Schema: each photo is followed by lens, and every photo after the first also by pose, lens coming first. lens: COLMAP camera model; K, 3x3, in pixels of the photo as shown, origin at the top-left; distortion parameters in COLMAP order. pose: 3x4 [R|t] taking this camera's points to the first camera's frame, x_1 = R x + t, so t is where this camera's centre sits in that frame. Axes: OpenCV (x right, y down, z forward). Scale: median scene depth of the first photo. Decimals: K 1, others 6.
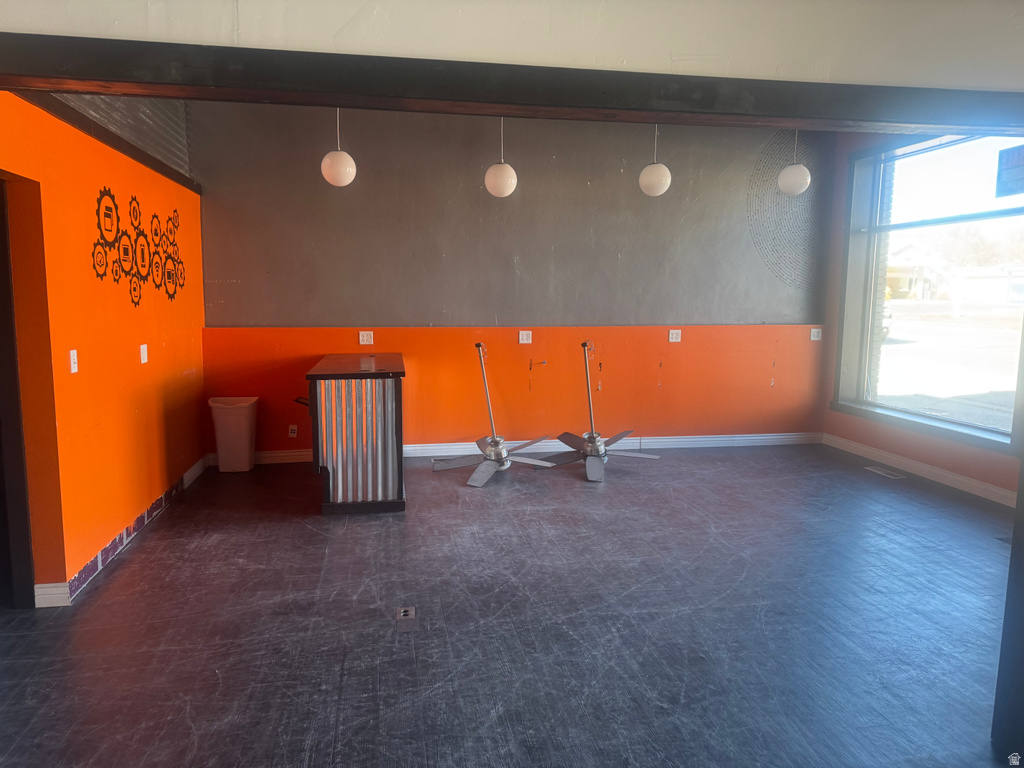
lens RADIAL K [[715.3, 0, 507.3], [0, 715.3, 382.2], [0, 0, 1]] dist [0.059561, -0.071200]
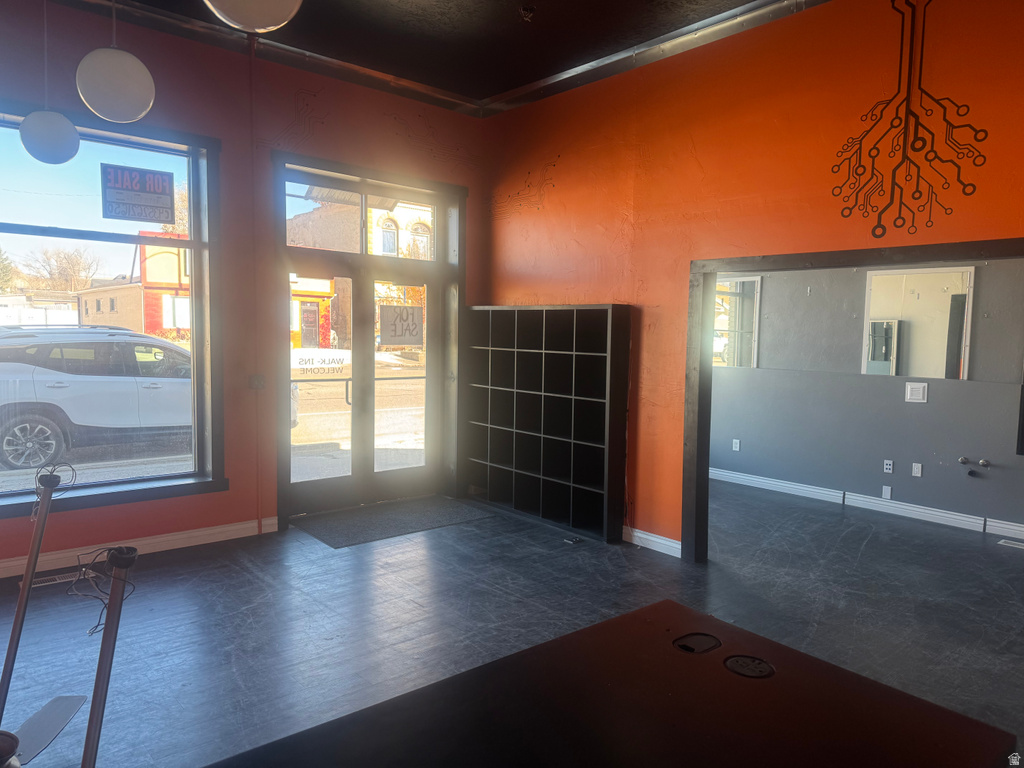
lens RADIAL K [[715.3, 0, 516.8], [0, 715.3, 382.4], [0, 0, 1]] dist [0.059561, -0.071200]
pose [[-0.513115, -0.076174, 0.854933, -0.422383], [0.080747, 0.987353, 0.136435, -0.178238], [-0.854513, 0.139040, -0.500475, 1.326566]]
